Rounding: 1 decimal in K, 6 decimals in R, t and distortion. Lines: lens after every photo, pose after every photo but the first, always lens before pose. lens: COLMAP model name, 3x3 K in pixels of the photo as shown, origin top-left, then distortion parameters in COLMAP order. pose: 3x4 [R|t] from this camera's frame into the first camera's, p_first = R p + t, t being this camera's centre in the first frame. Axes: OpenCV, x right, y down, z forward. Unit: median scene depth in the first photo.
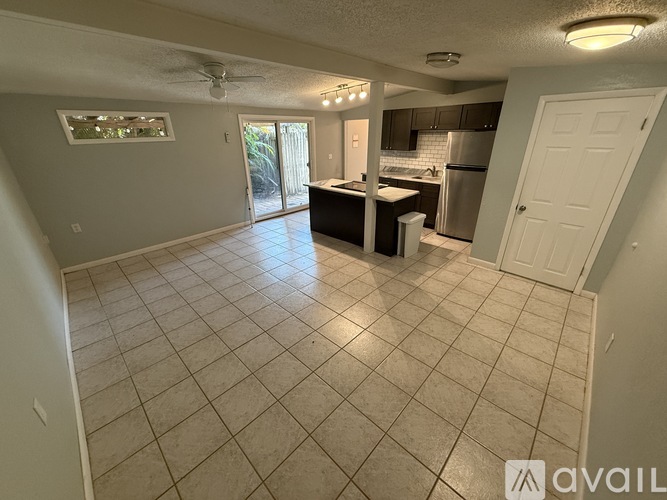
lens RADIAL K [[267.1, 0, 333.4], [0, 267.1, 249.8], [0, 0, 1]] dist [-0.012316, 0.000048]
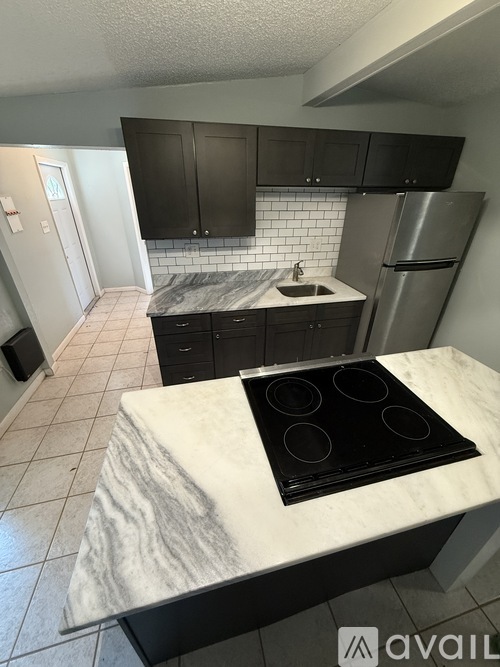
lens RADIAL K [[267.1, 0, 249.9], [0, 267.1, 332.3], [0, 0, 1]] dist [-0.012316, 0.000048]
pose [[0.538775, -0.381648, 0.751043, -0.093220], [0.323135, 0.916931, 0.234138, -0.320544], [-0.778014, 0.116541, 0.617344, 0.732311]]
